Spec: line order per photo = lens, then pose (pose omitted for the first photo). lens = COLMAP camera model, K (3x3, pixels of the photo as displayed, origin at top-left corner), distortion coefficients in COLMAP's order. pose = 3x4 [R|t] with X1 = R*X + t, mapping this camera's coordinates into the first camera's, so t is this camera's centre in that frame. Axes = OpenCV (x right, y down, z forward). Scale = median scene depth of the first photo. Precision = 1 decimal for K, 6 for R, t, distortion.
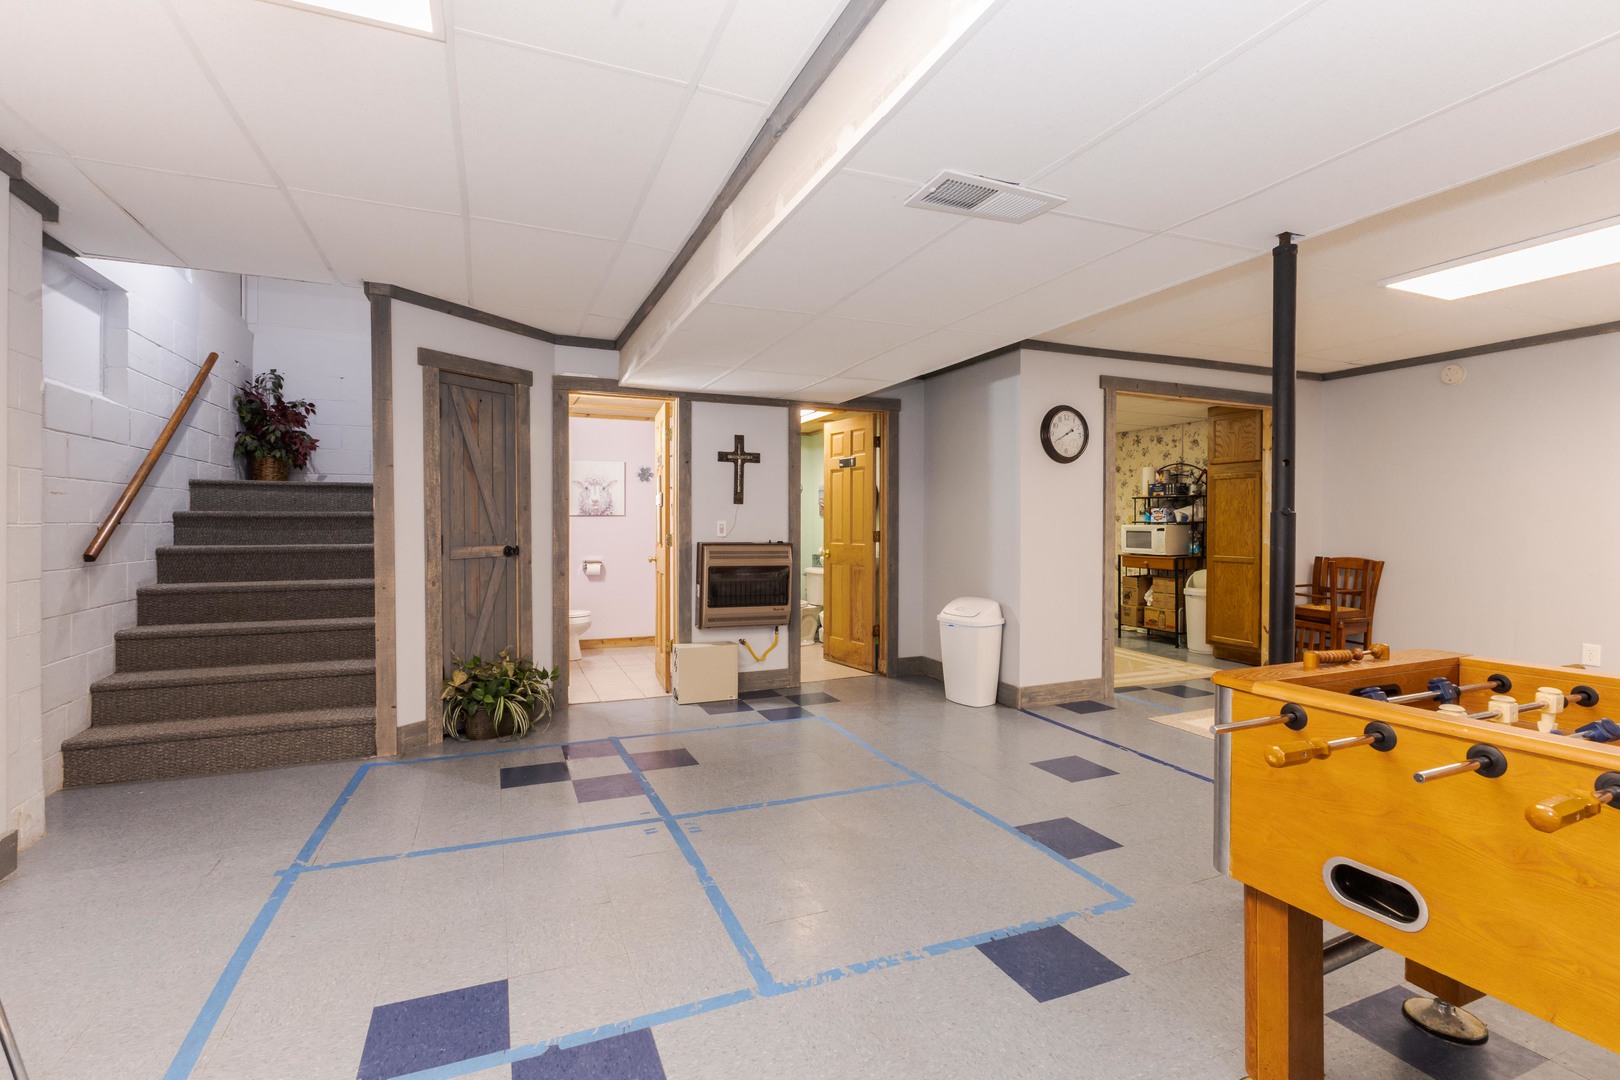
lens RADIAL K [[754.8, 0, 807.9], [0, 754.8, 541.8], [0, 0, 1]] dist [-0.005848, -0.000374]
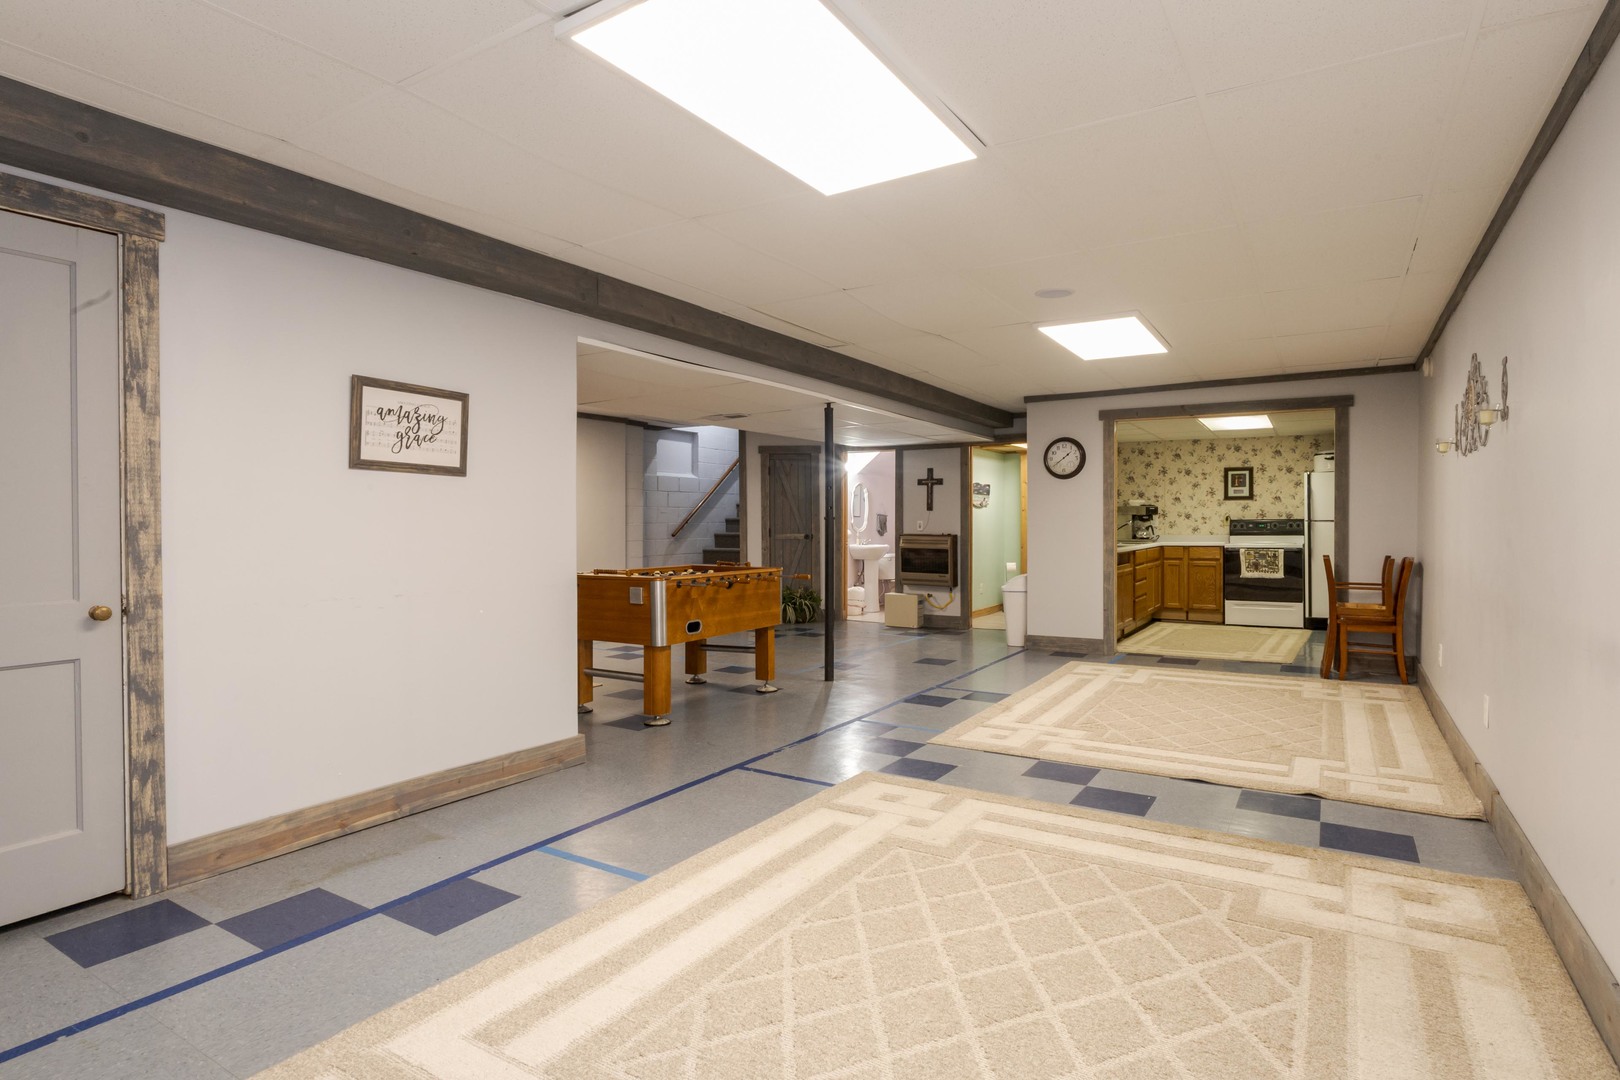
lens RADIAL K [[851.0, 0, 811.1], [0, 851.0, 527.4], [0, 0, 1]] dist [-0.002298, -0.000555]
pose [[0.579607, 0.002226, -0.814893, 1.270256], [-0.014320, 0.999870, -0.007453, 0.003812], [0.814771, 0.015989, 0.579563, -0.275080]]
